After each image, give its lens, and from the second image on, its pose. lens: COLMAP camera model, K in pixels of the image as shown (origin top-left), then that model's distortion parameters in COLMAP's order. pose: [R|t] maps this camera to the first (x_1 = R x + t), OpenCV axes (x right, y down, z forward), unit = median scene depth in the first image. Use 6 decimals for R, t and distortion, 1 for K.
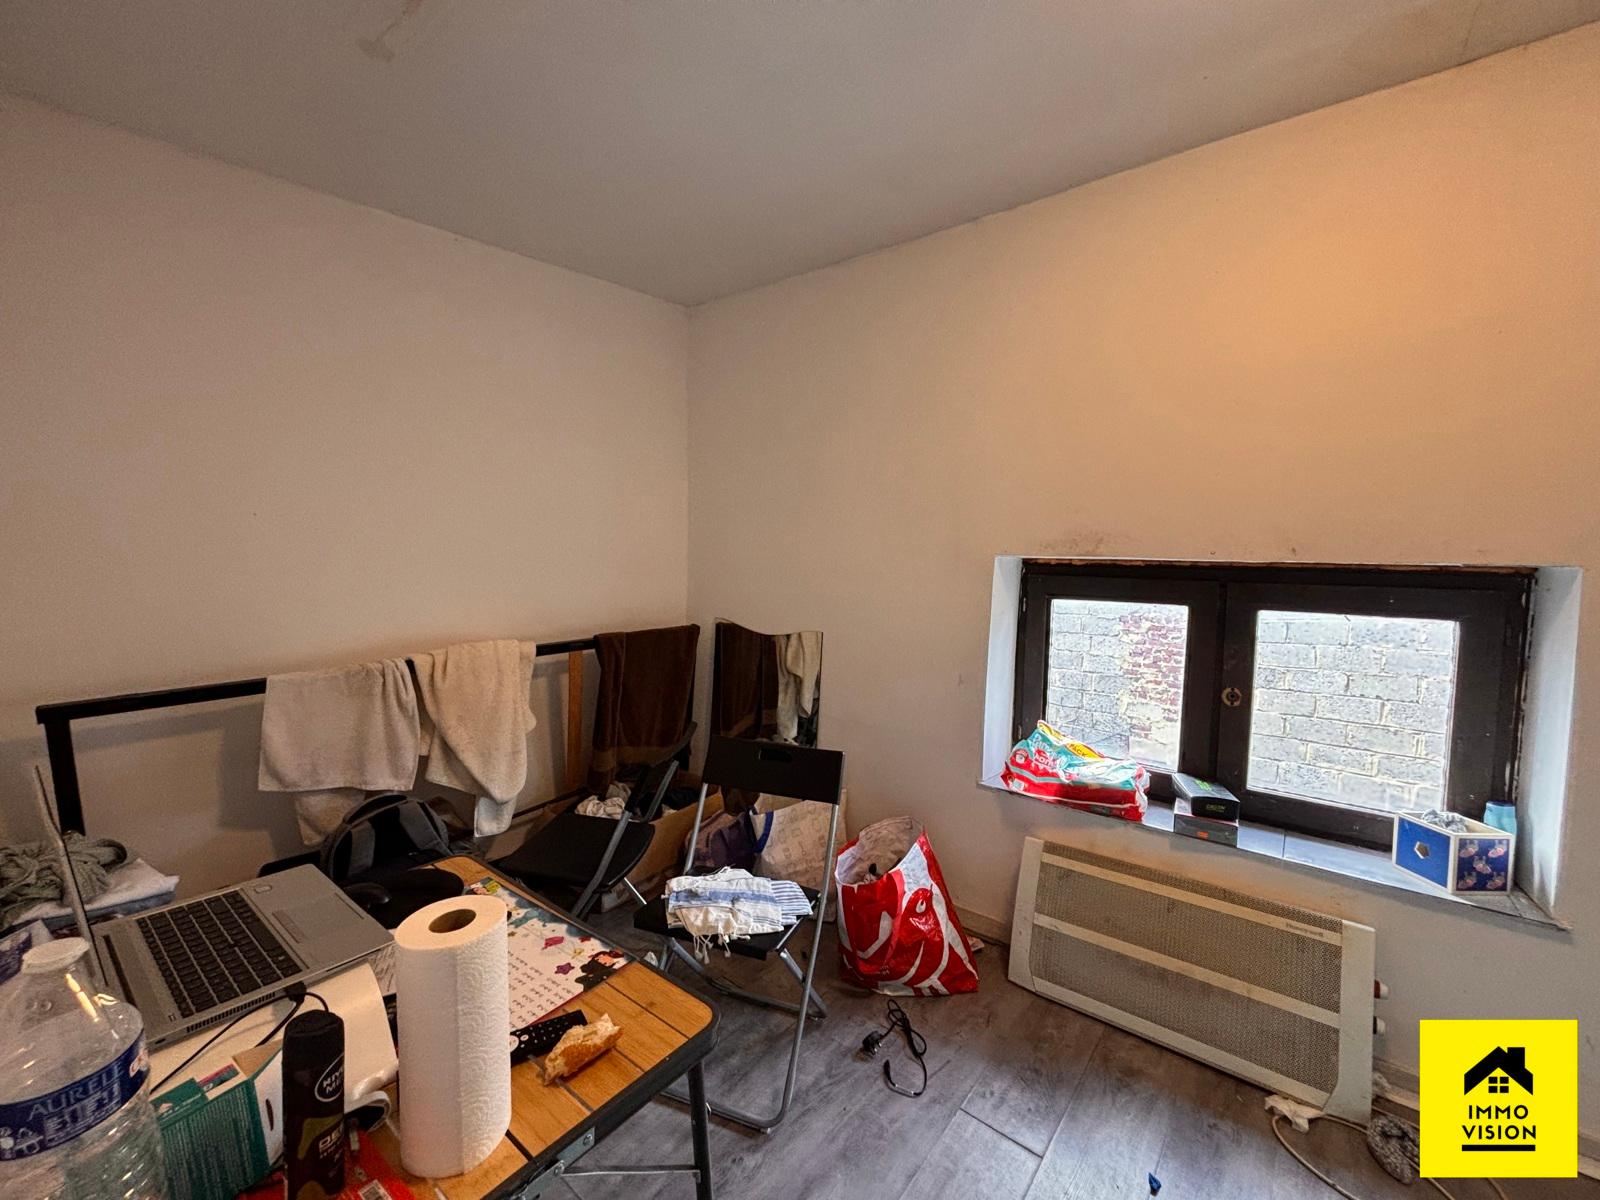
lens RADIAL K [[643.6, 0, 800.0], [0, 643.6, 600.0], [0, 0, 1]] dist [0.007307, 0.000070]
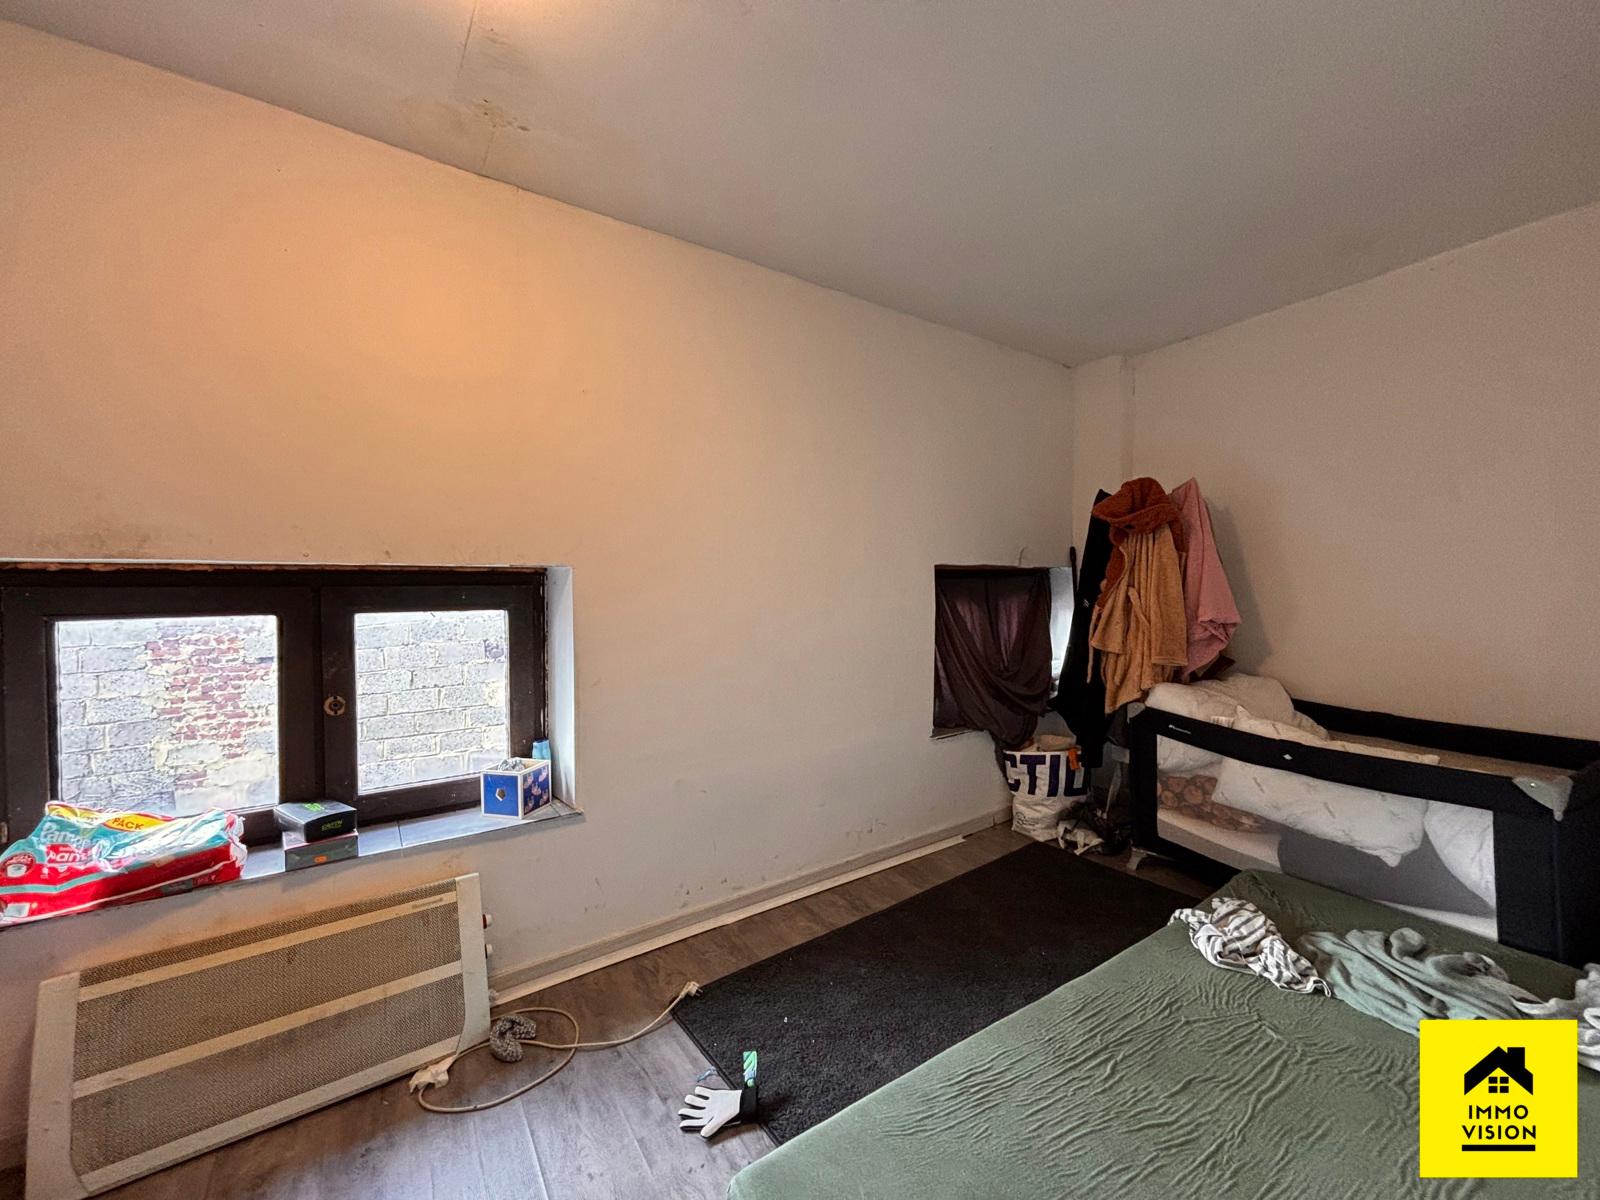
lens RADIAL K [[643.6, 0, 800.0], [0, 643.6, 600.0], [0, 0, 1]] dist [0.007307, 0.000070]
pose [[0.308891, -0.052729, 0.949635, -0.022820], [0.067377, 0.997167, 0.033453, 0.007575], [-0.948708, 0.053651, 0.311569, 0.037060]]
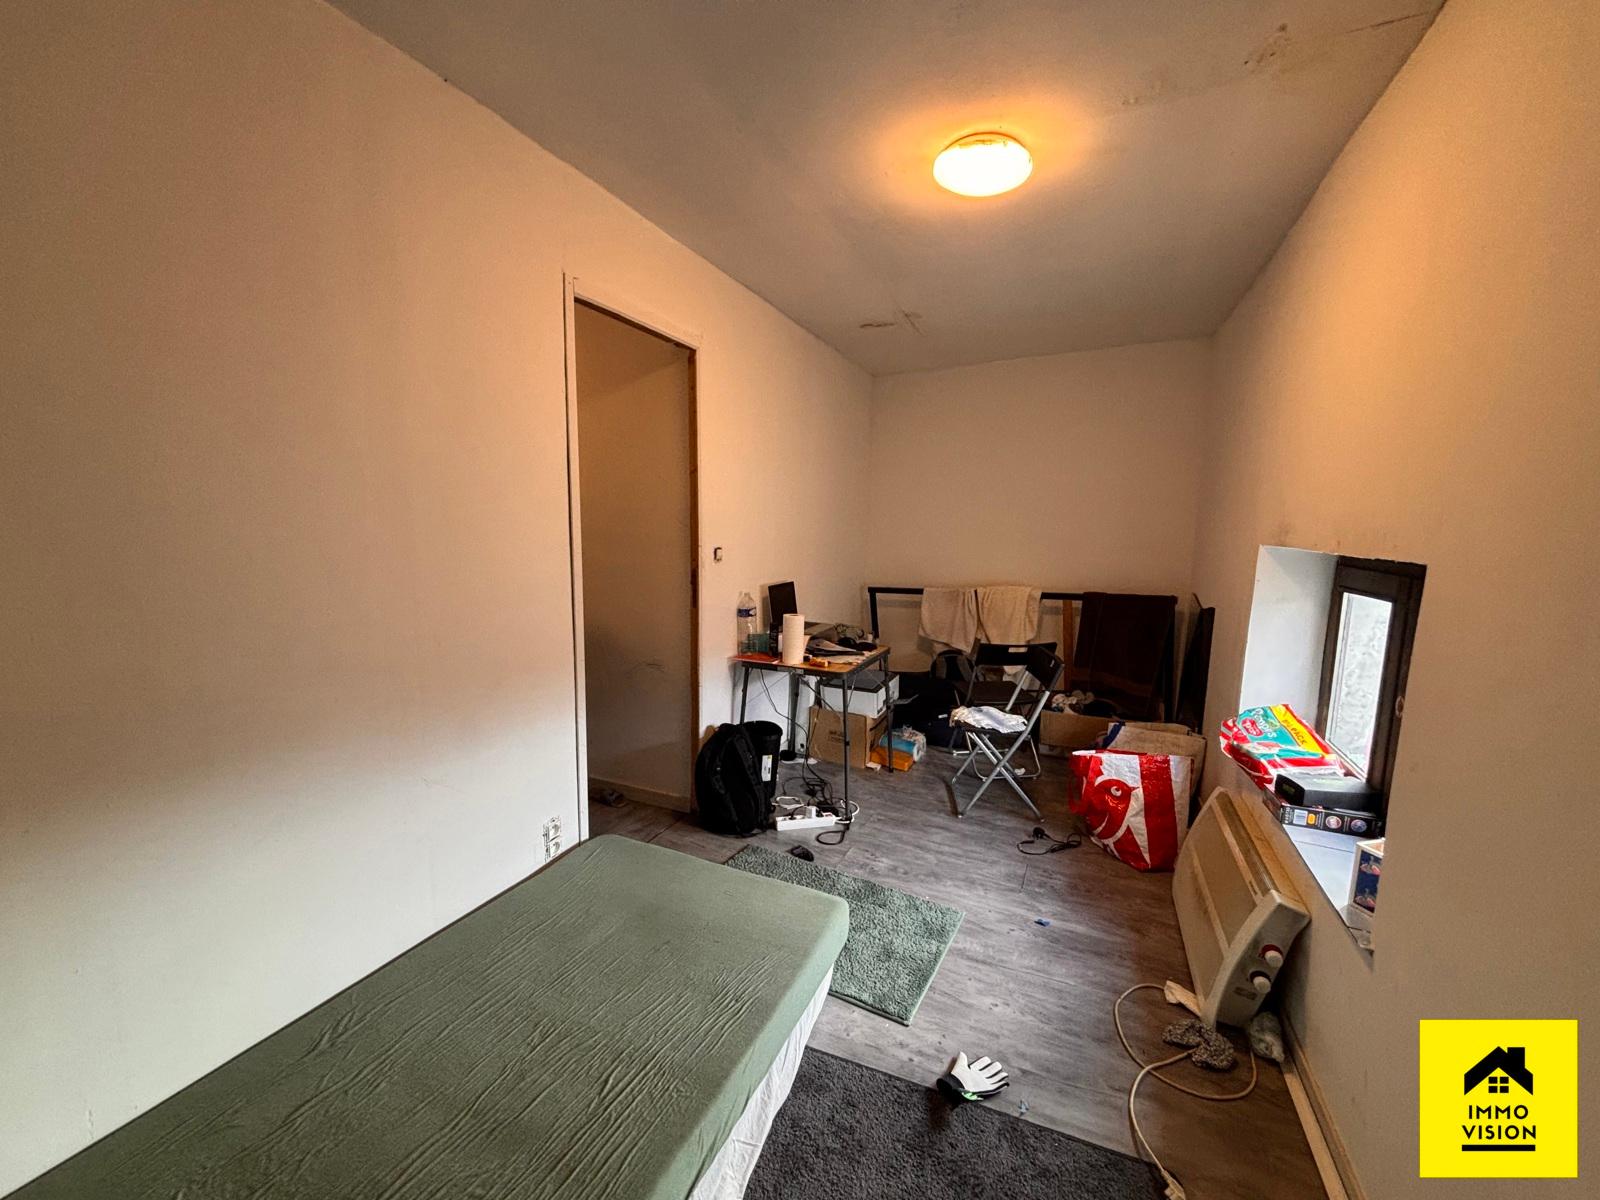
lens RADIAL K [[643.6, 0, 800.0], [0, 643.6, 600.0], [0, 0, 1]] dist [0.007307, 0.000070]
pose [[0.233300, 0.102172, -0.967022, 1.324966], [-0.078474, 0.993199, 0.086005, -0.007388], [0.969233, 0.055821, 0.239732, -0.029664]]
